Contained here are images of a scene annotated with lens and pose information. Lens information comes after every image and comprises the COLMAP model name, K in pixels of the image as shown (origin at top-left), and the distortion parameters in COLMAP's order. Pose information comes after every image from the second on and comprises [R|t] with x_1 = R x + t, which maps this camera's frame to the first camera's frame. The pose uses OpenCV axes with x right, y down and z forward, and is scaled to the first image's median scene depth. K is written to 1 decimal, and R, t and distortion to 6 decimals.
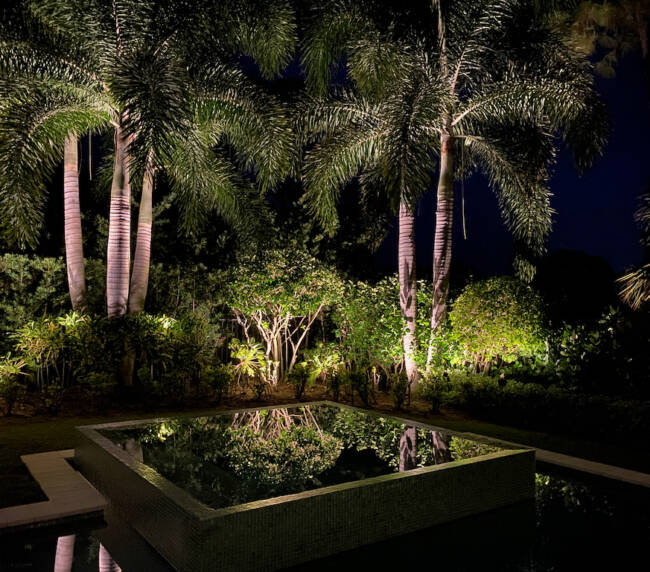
lens RADIAL K [[601.4, 0, 325.0], [0, 601.4, 286.0], [0, 0, 1]] dist [0.133731, -0.261570]
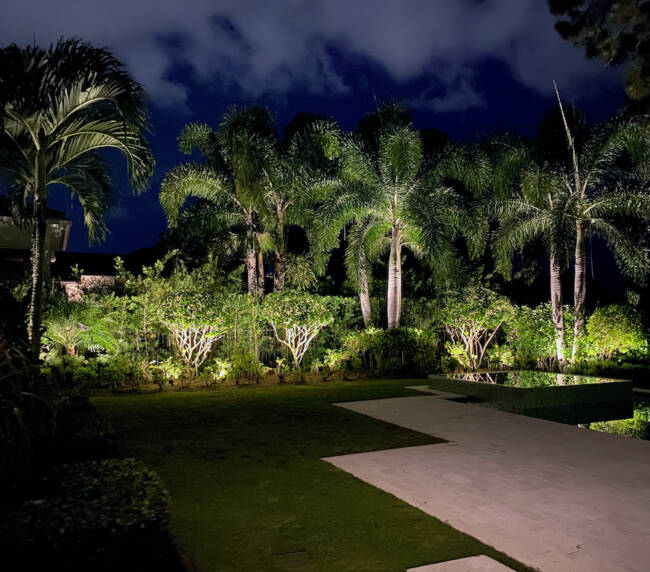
lens RADIAL K [[601.4, 0, 325.0], [0, 601.4, 286.0], [0, 0, 1]] dist [0.133731, -0.261570]
pose [[0.984112, -0.025968, -0.175638, -0.198809], [0.022522, 0.999513, -0.021584, -0.041896], [0.176113, 0.017285, 0.984218, -0.771253]]
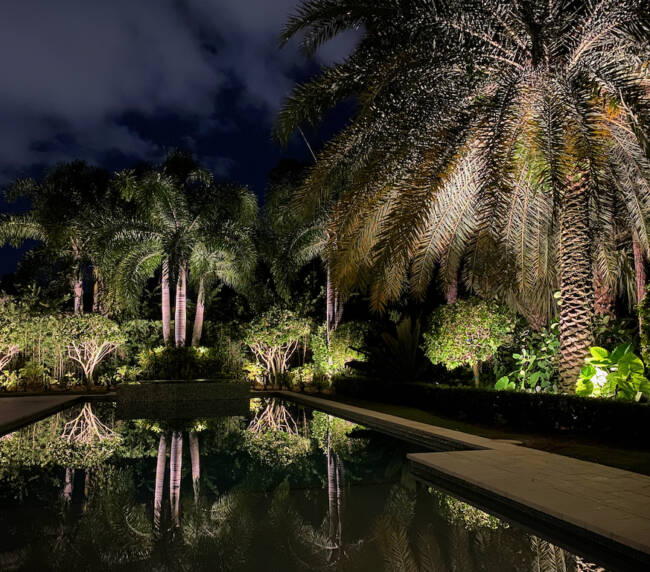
lens RADIAL K [[601.4, 0, 325.0], [0, 601.4, 286.0], [0, 0, 1]] dist [0.133731, -0.261570]
pose [[0.943686, -0.059397, -0.325466, 0.739644], [0.030019, 0.995067, -0.094557, 0.046813], [0.329477, 0.079462, 0.940814, -0.732269]]
